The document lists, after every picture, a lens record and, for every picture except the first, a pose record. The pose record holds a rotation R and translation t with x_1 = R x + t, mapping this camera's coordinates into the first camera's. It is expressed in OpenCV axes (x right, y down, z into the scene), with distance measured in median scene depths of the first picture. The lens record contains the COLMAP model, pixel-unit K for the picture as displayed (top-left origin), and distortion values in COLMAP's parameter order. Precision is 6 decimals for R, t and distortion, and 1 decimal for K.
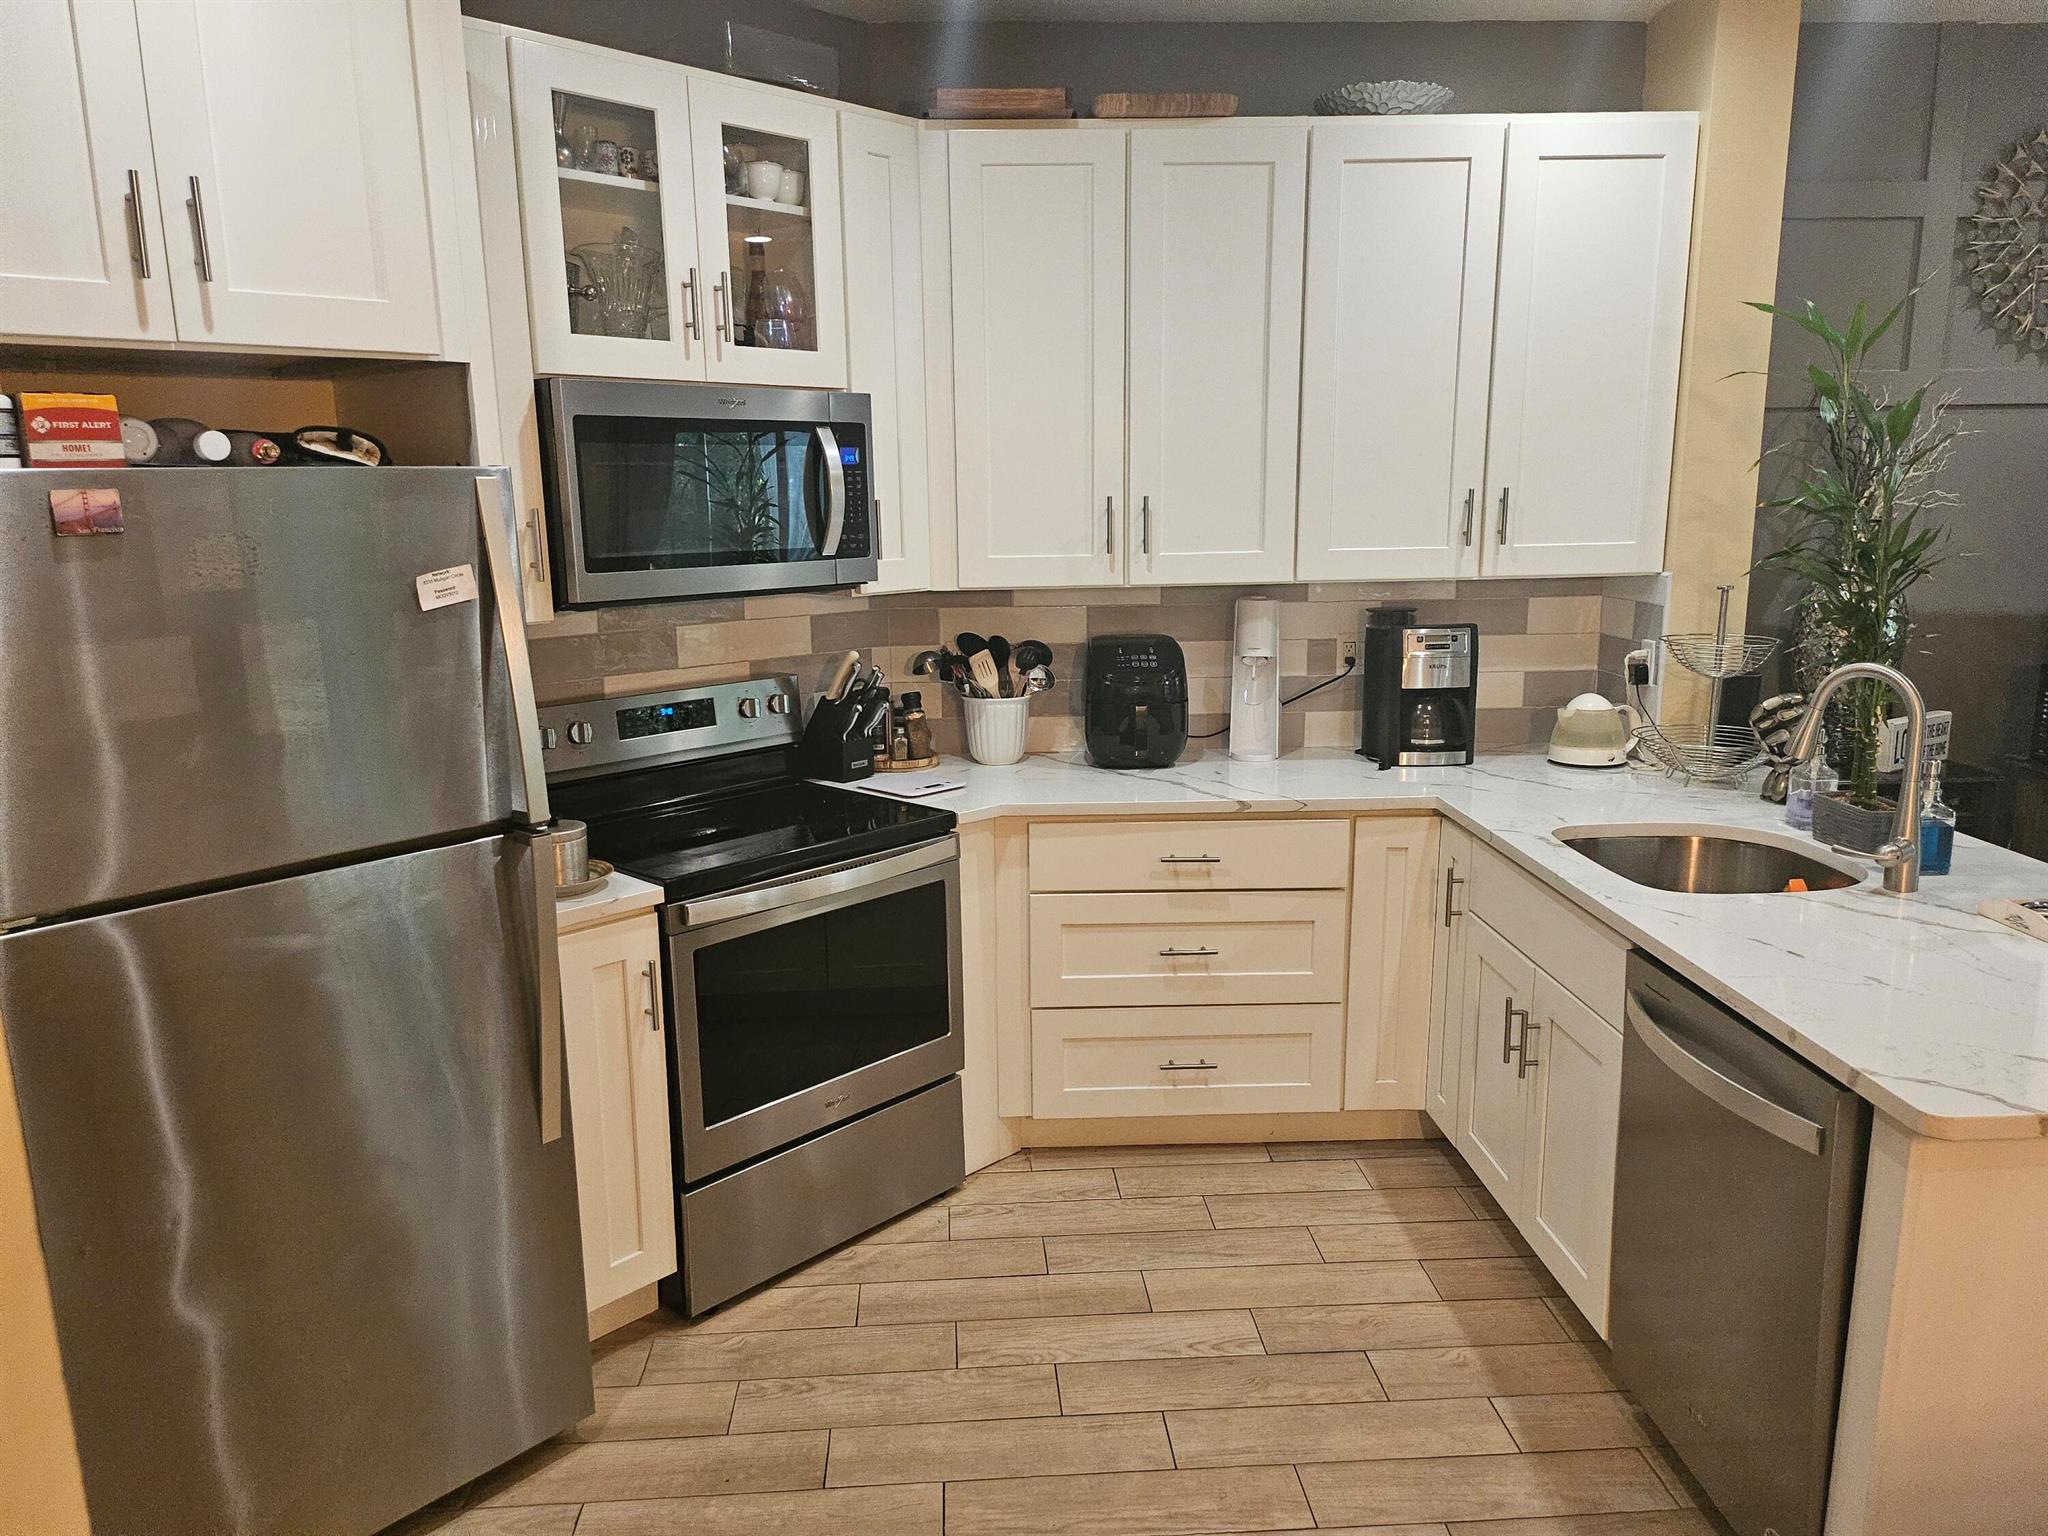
lens RADIAL K [[1448.7, 0, 1024.0], [0, 1448.7, 768.0], [0, 0, 1]] dist [0.053021, -0.052457]
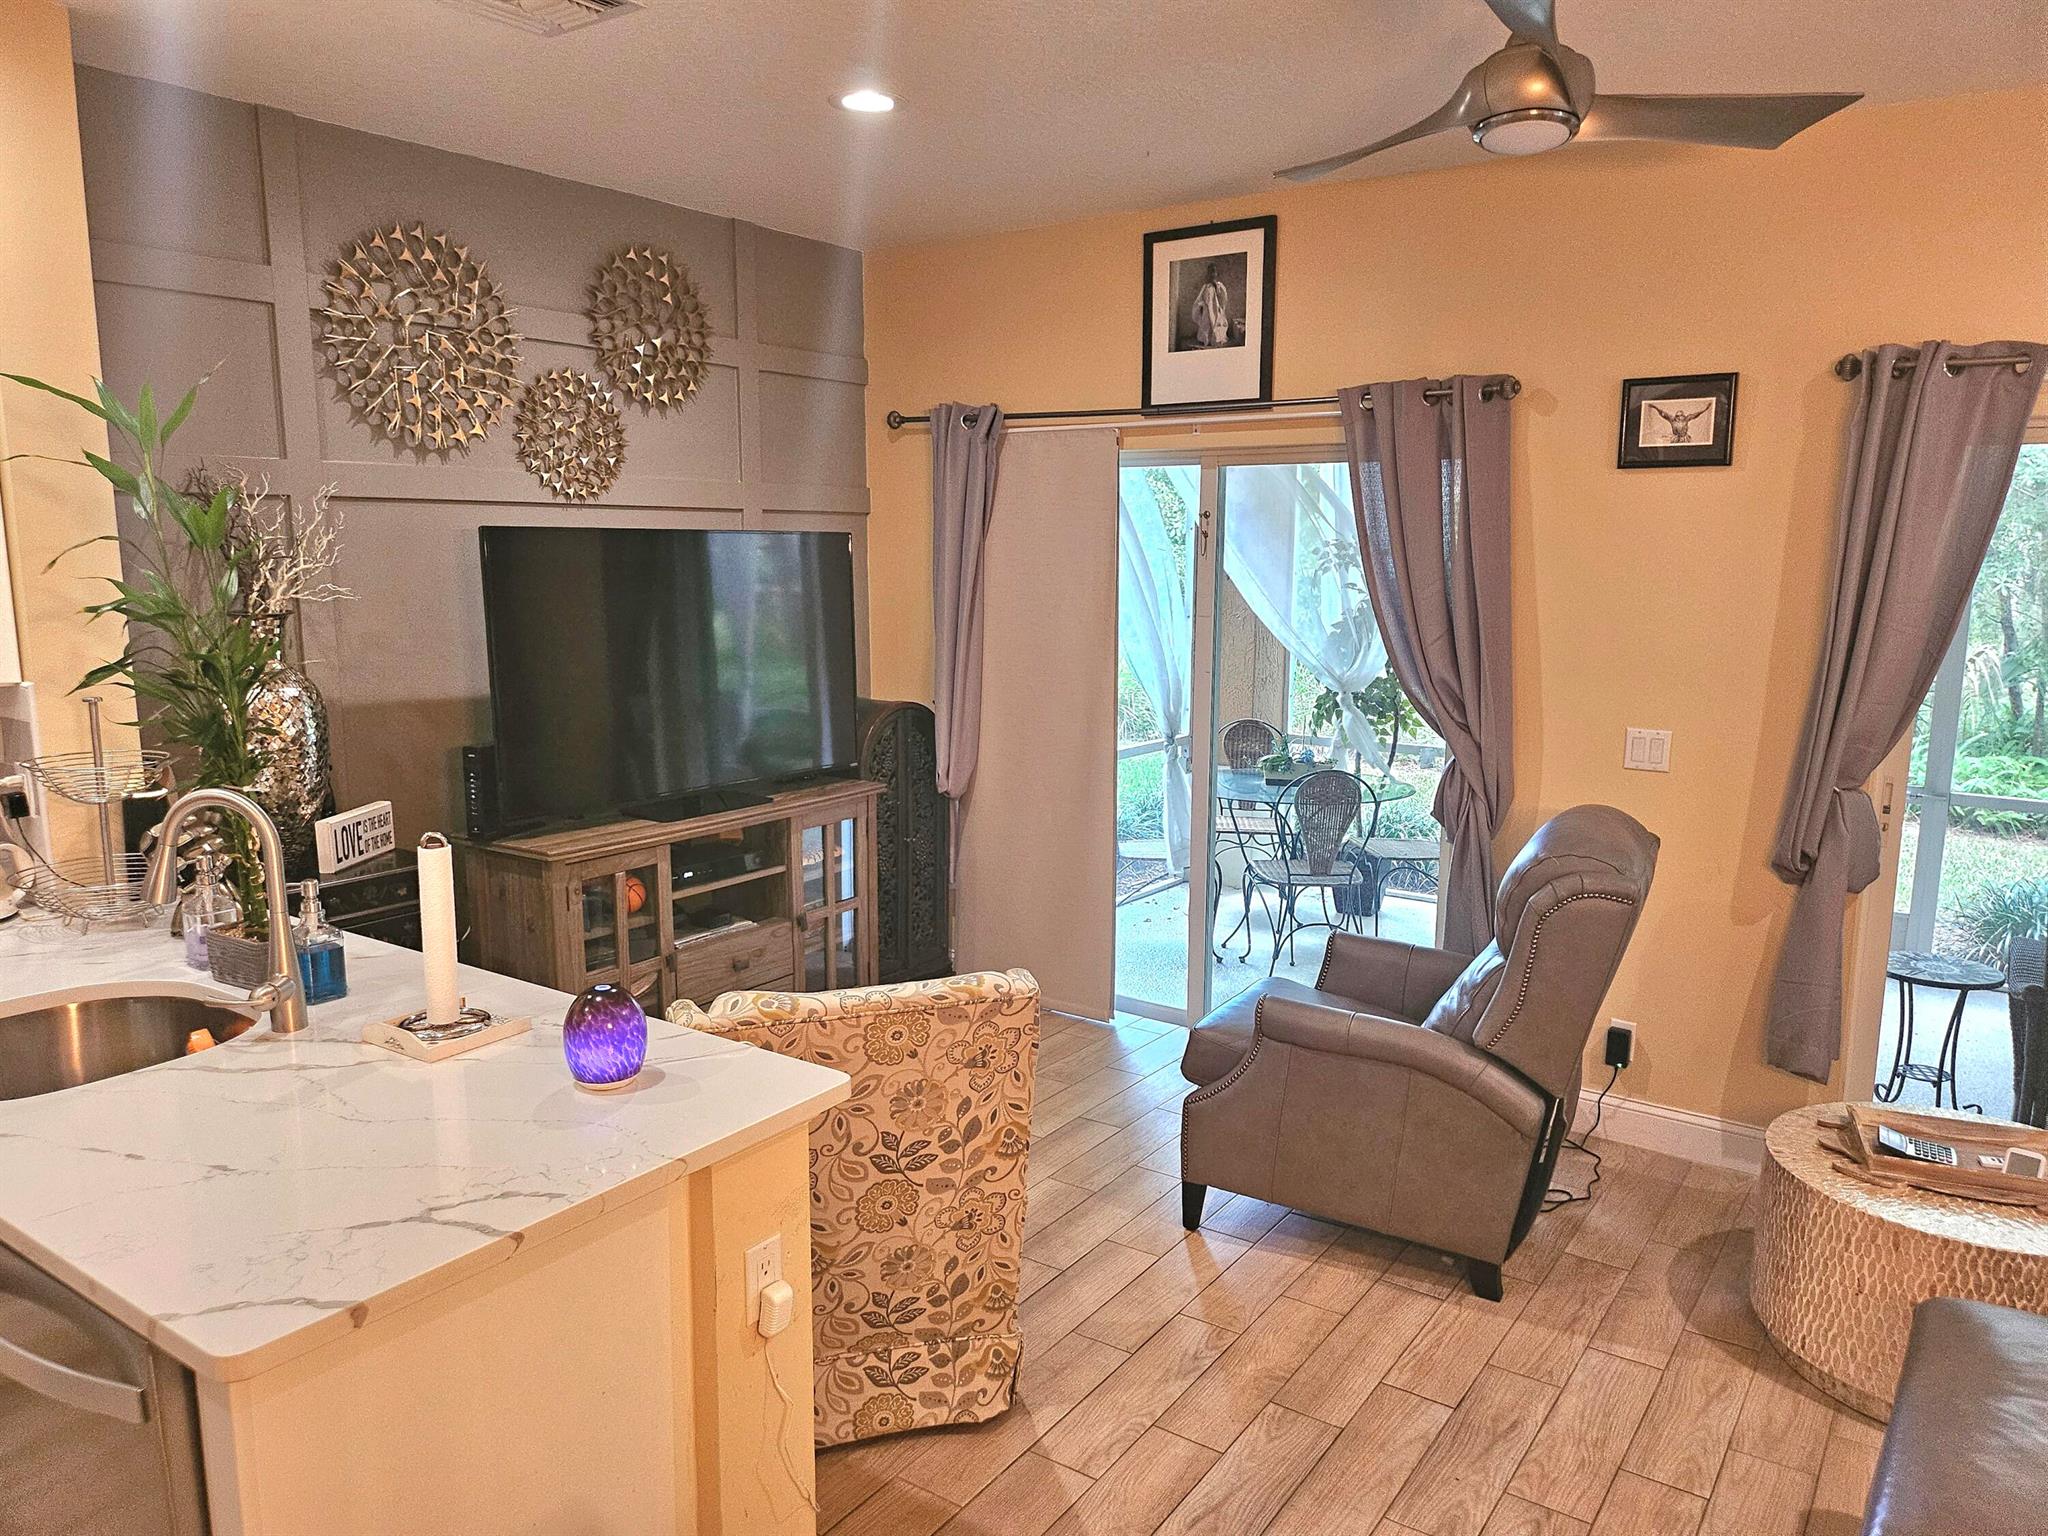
lens RADIAL K [[1448.7, 0, 1024.0], [0, 1448.7, 768.0], [0, 0, 1]] dist [0.053021, -0.052457]
pose [[0.619375, -0.108760, 0.777526, 0.134919], [0.141909, 0.989554, 0.025375, -0.026174], [-0.772164, 0.094621, 0.628339, 0.039075]]
